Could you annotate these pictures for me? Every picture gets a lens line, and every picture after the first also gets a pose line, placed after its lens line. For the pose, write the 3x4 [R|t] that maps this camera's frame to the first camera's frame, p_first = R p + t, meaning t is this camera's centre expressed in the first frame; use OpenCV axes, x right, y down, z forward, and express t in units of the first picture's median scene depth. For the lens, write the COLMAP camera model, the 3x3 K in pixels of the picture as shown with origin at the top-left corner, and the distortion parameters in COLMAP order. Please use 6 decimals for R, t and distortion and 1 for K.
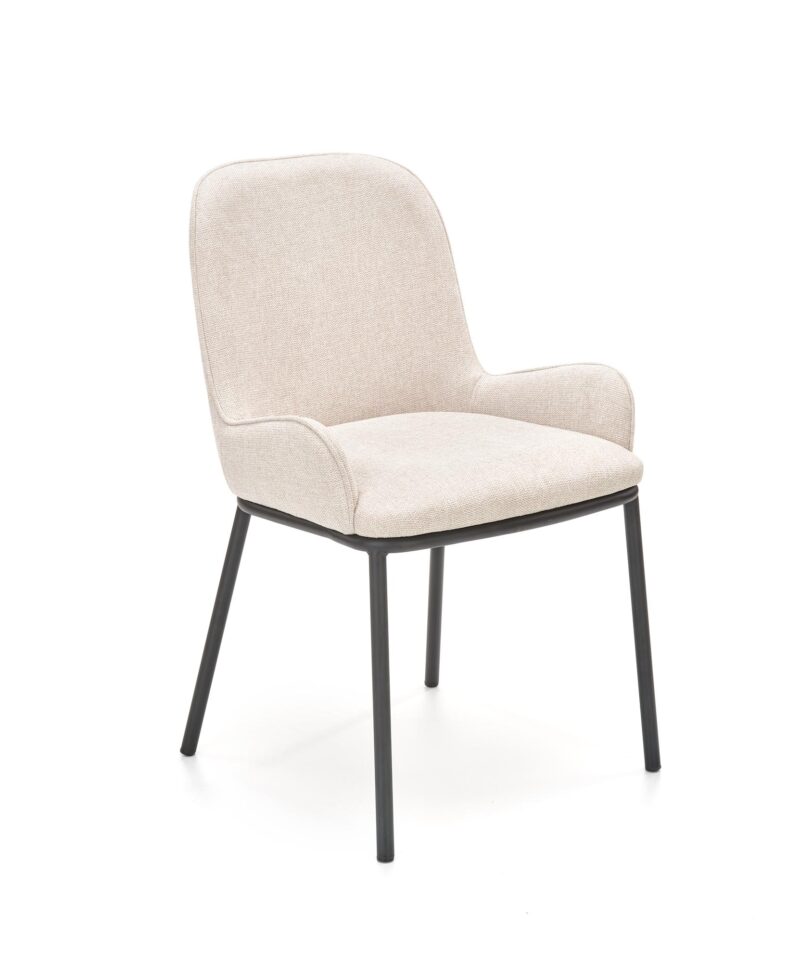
lens RADIAL K [[2239.6, 0, 400.0], [0, 2239.6, 480.2], [0, 0, 1]] dist [0.278536, 0.000000]
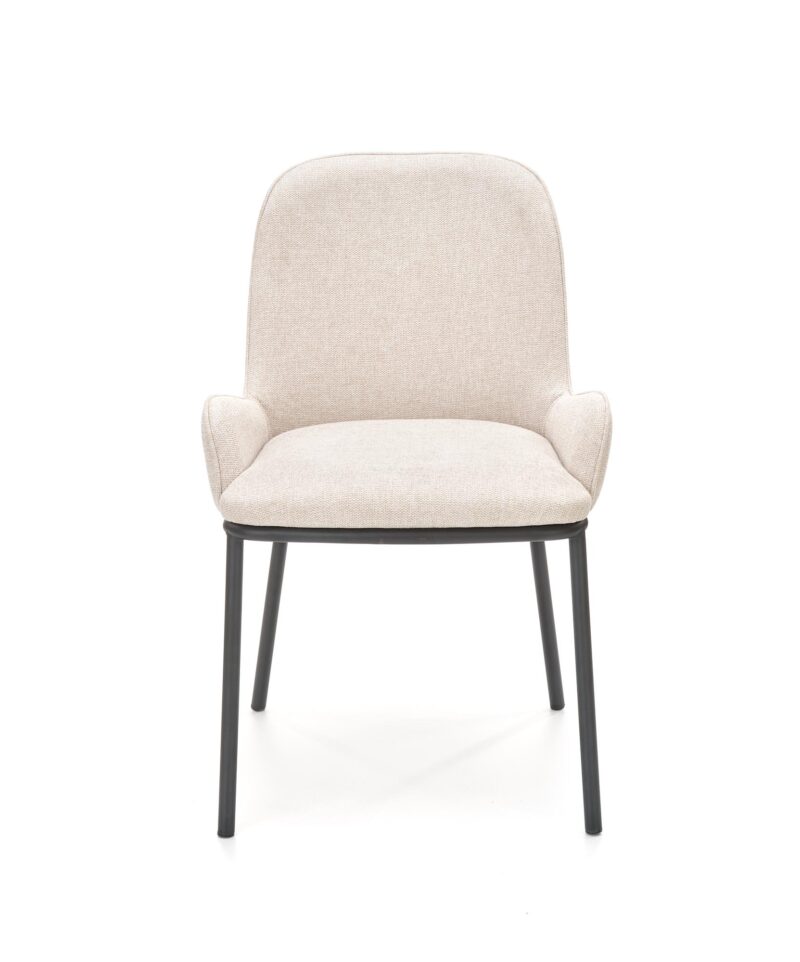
lens RADIAL K [[2239.6, 0, 400.1], [0, 2239.6, 481.7], [0, 0, 1]] dist [0.278536, 0.000000]
pose [[0.776140, 0.160454, -0.609805, 0.585307], [-0.156265, 0.985860, 0.060514, -0.057838], [0.610892, 0.048324, 0.790238, 0.202967]]
